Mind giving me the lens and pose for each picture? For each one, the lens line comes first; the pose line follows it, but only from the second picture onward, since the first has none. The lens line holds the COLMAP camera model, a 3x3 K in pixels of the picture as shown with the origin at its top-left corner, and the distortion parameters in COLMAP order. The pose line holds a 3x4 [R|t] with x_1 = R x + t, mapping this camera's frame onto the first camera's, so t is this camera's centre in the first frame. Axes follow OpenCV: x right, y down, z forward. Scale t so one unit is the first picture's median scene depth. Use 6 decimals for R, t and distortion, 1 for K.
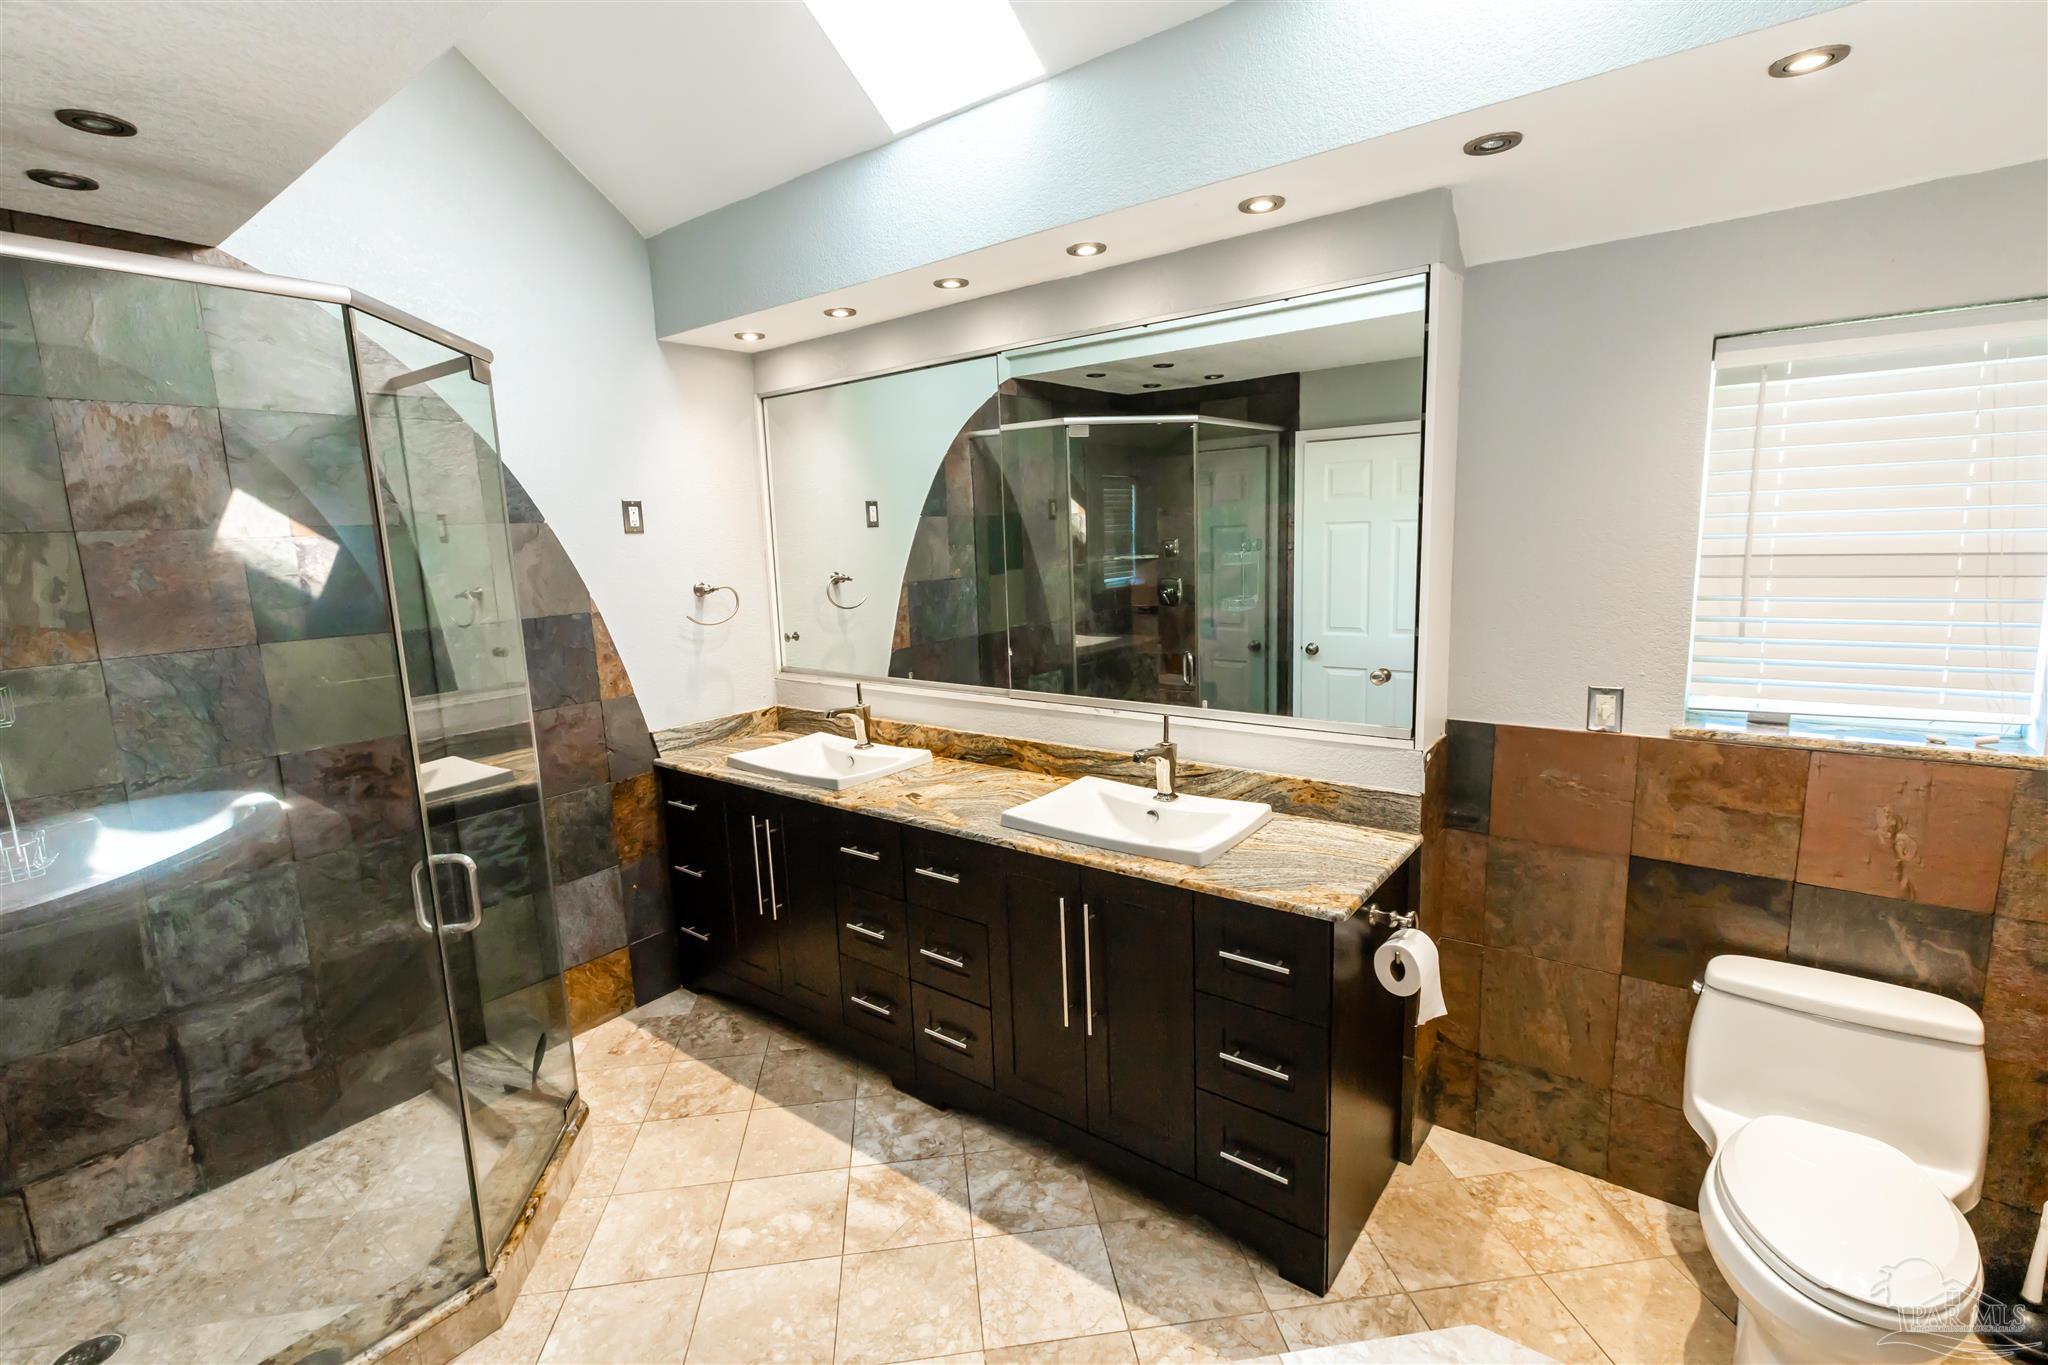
lens RADIAL K [[930.5, 0, 1018.2], [0, 930.5, 679.3], [0, 0, 1]] dist [0.000317, -0.000066]
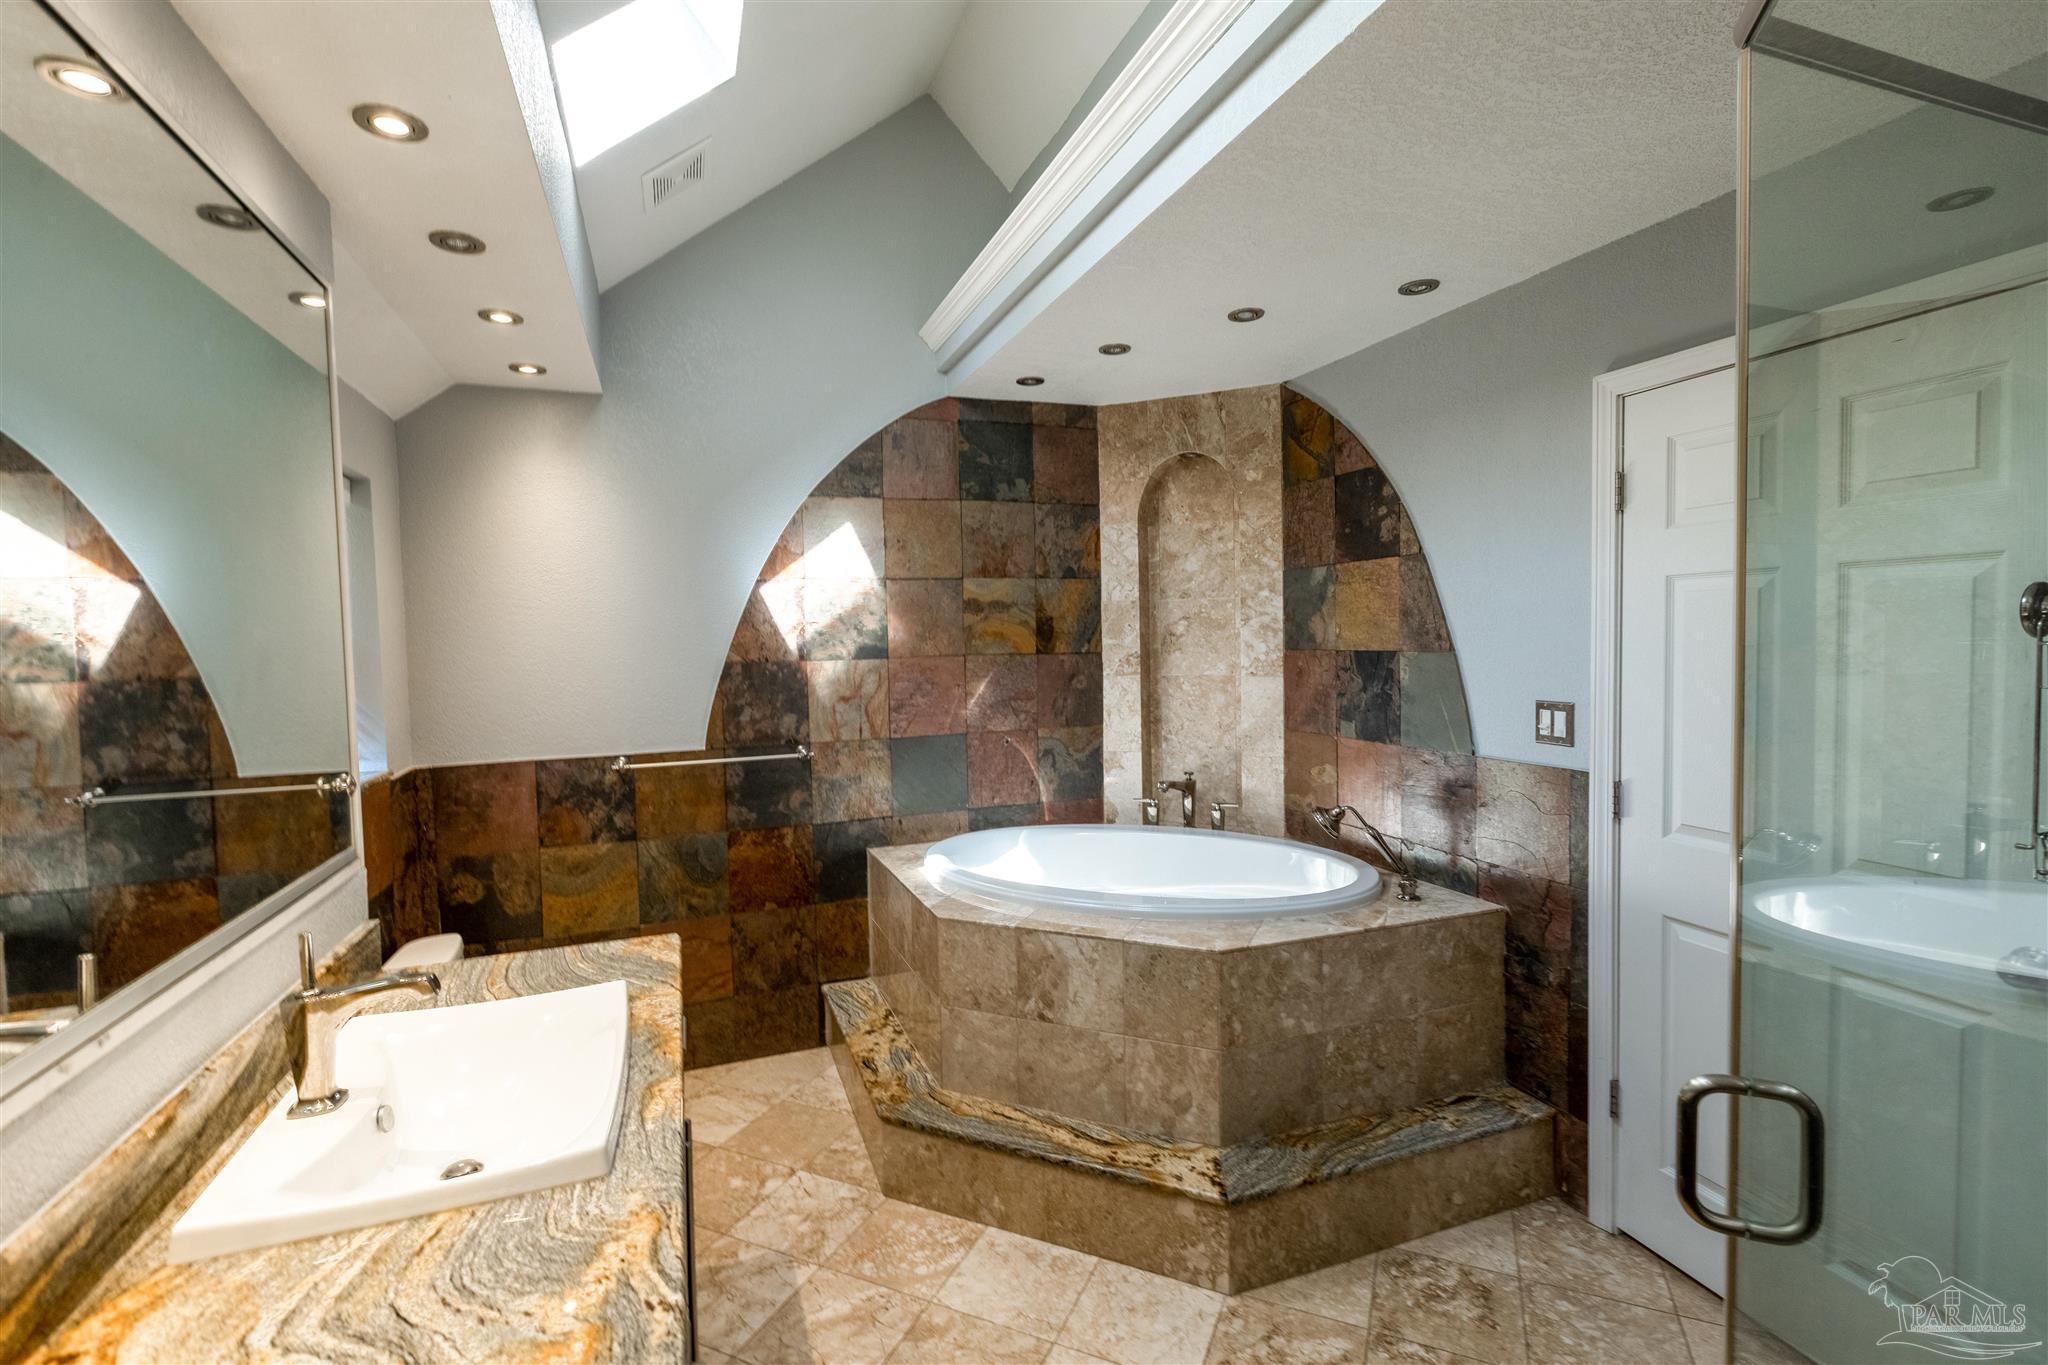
lens RADIAL K [[930.5, 0, 1018.2], [0, 930.5, 679.3], [0, 0, 1]] dist [0.000317, -0.000066]
pose [[-0.846659, 0.031041, 0.531229, -0.425617], [0.137905, 0.976990, 0.162703, -0.120073], [-0.513955, 0.211013, -0.831459, 1.200069]]
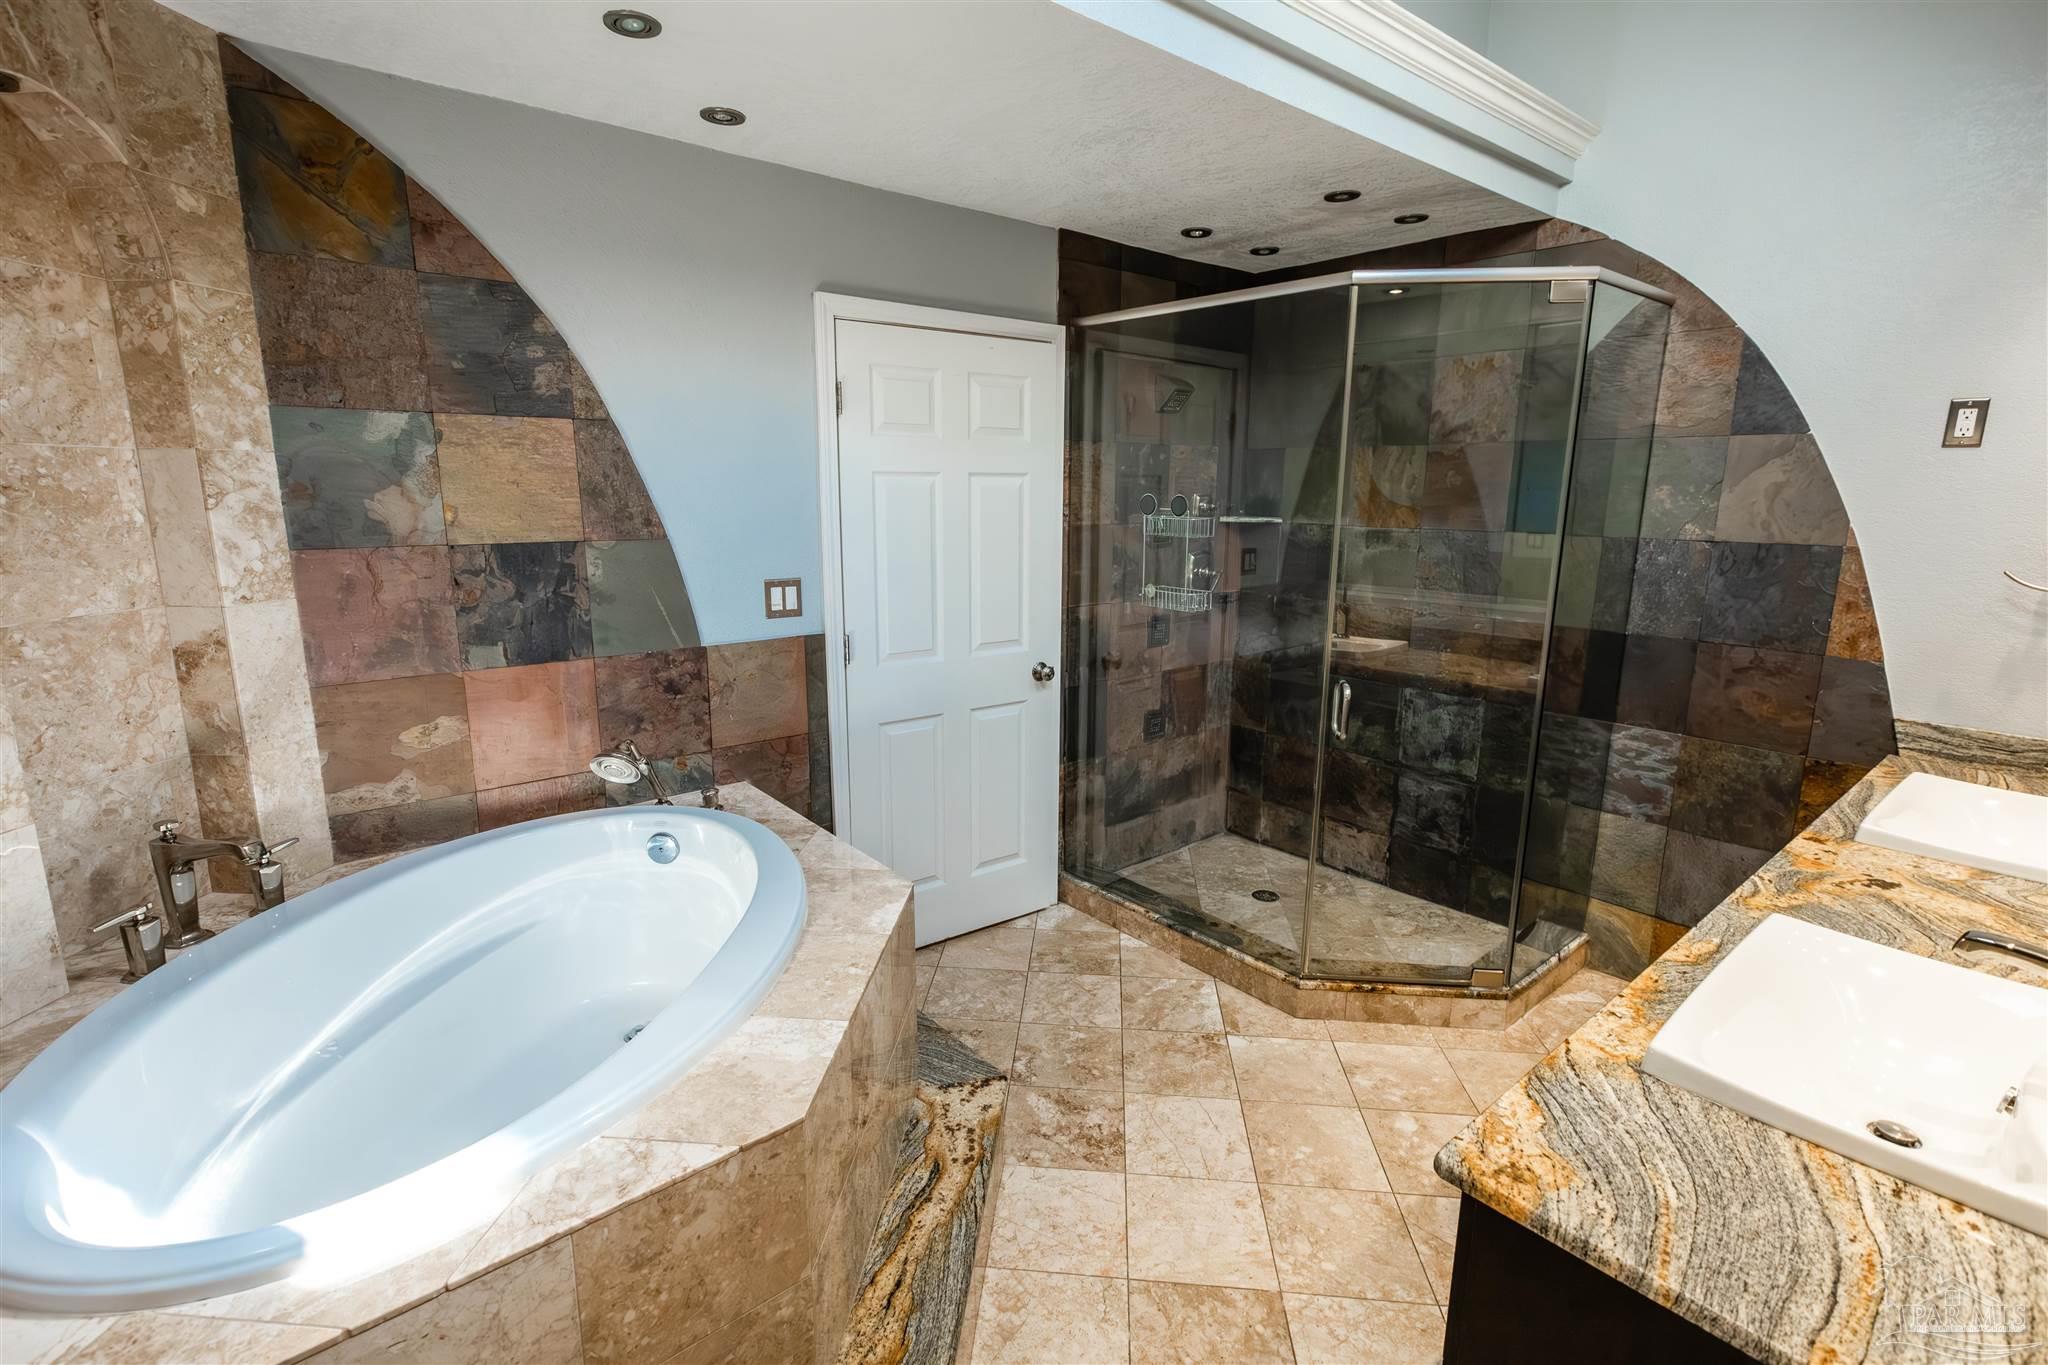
lens RADIAL K [[952.9, 0, 1015.1], [0, 952.9, 680.1], [0, 0, 1]] dist [0.001195, 0.000204]
pose [[-0.214696, 0.233389, -0.948386, 0.631102], [-0.155135, 0.950552, 0.269041, -0.090594], [0.964281, 0.204890, -0.167873, 0.584297]]
